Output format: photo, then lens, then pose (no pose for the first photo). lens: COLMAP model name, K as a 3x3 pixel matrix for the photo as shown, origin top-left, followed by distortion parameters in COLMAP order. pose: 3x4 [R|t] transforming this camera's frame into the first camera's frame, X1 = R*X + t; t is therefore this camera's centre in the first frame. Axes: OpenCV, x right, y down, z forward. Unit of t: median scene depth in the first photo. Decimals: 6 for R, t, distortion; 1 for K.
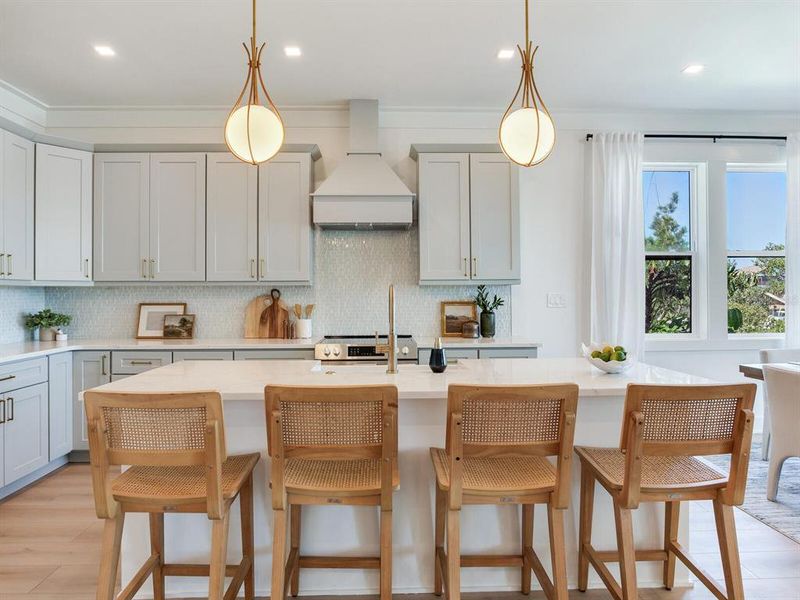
lens RADIAL K [[509.4, 0, 398.9], [0, 509.4, 290.0], [0, 0, 1]] dist [-0.021768, 0.001291]
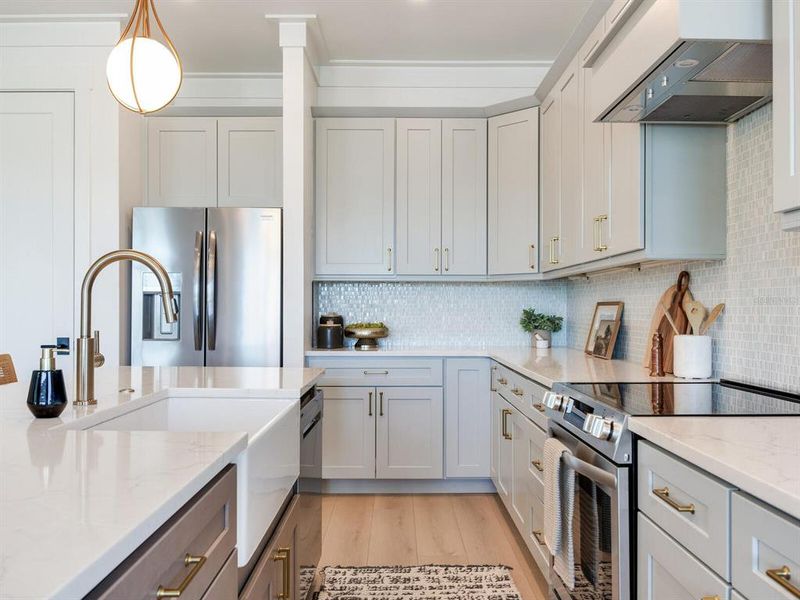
lens RADIAL K [[686.3, 0, 400.0], [0, 686.3, 308.4], [0, 0, 1]] dist [0.004036, 0.000306]
pose [[-0.027548, 0.003061, -0.999616, 0.418122], [0.007154, 0.999970, 0.002865, 0.030038], [0.999595, -0.007072, -0.027570, 0.761883]]
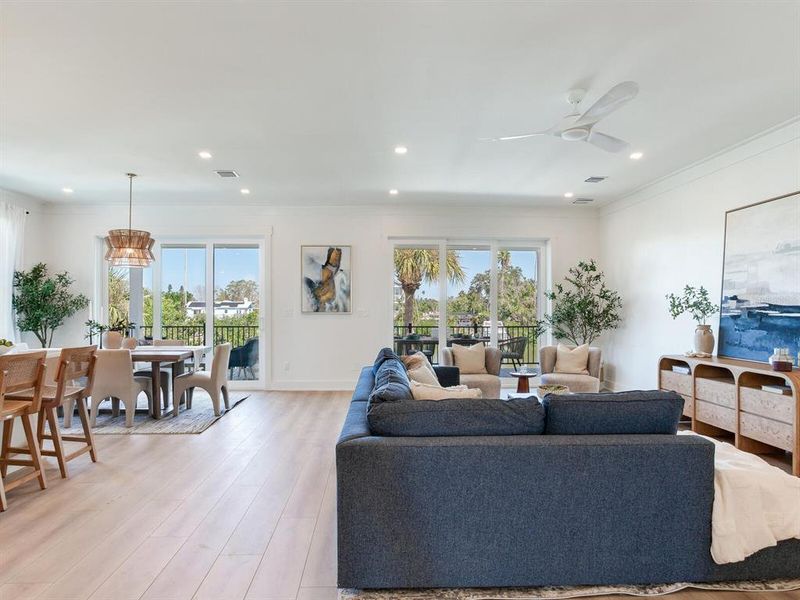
lens RADIAL K [[478.6, 0, 400.0], [0, 478.6, 300.0], [0, 0, 1]] dist [-0.069844, 0.035141]
pose [[-0.022537, 0.023115, 0.999479, -0.638123], [-0.009125, 0.999686, -0.023325, 0.001080], [-0.999704, -0.009646, -0.022319, -0.174821]]
